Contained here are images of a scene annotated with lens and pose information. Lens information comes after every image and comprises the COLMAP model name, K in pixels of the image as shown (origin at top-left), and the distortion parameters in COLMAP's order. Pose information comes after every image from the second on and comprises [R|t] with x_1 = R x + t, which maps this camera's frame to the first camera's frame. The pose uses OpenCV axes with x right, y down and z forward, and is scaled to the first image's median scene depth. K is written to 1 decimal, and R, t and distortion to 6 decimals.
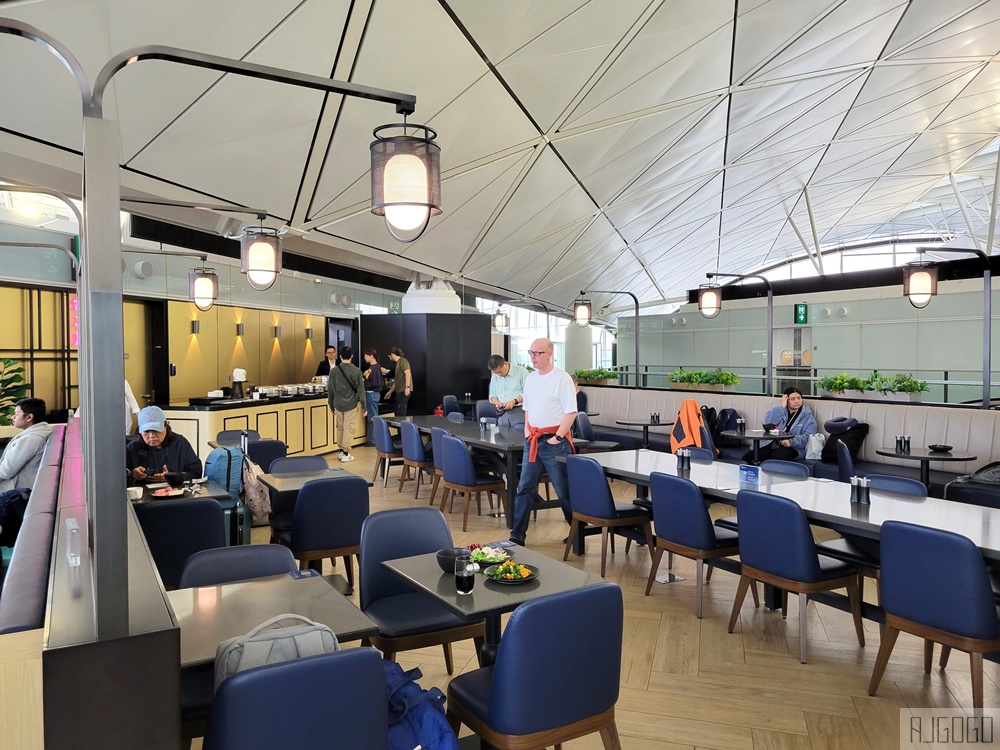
lens RADIAL K [[759.1, 0, 500.0], [0, 759.1, 375.0], [0, 0, 1]] dist [0.007383, -0.000539]
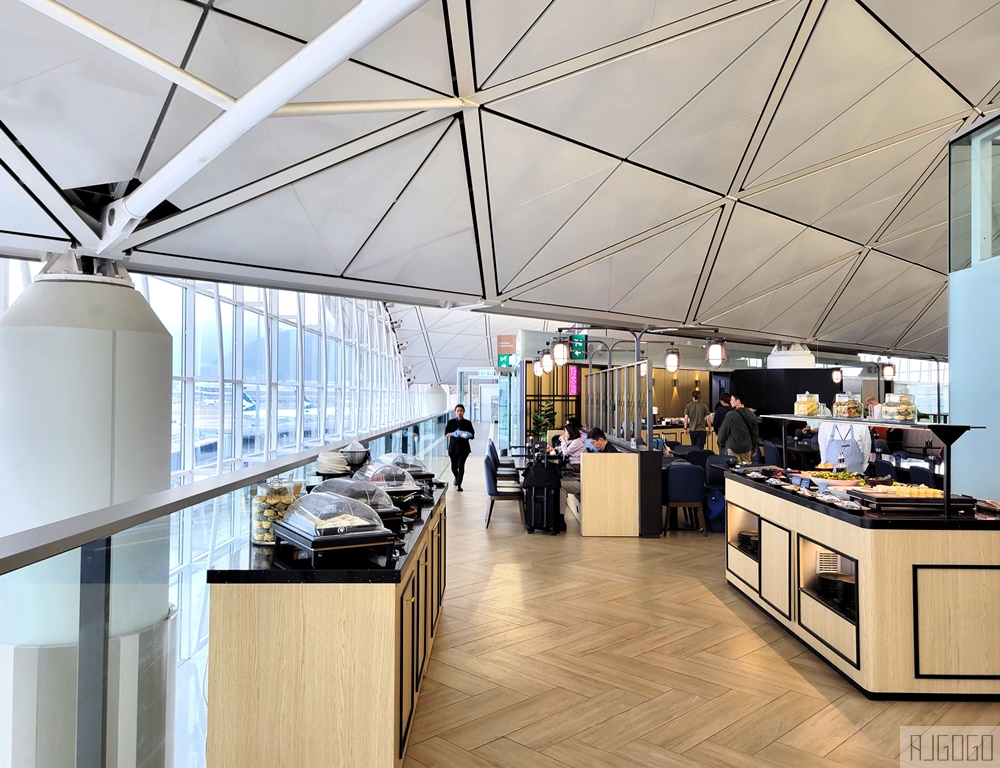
lens RADIAL K [[794.5, 0, 464.0], [0, 794.5, 363.7], [0, 0, 1]] dist [0.034543, -0.014564]
pose [[0.858704, -0.013273, -0.512301, 0.155456], [-0.021159, 0.997894, -0.061319, 0.010453], [0.512035, 0.063495, 0.856614, -0.568222]]
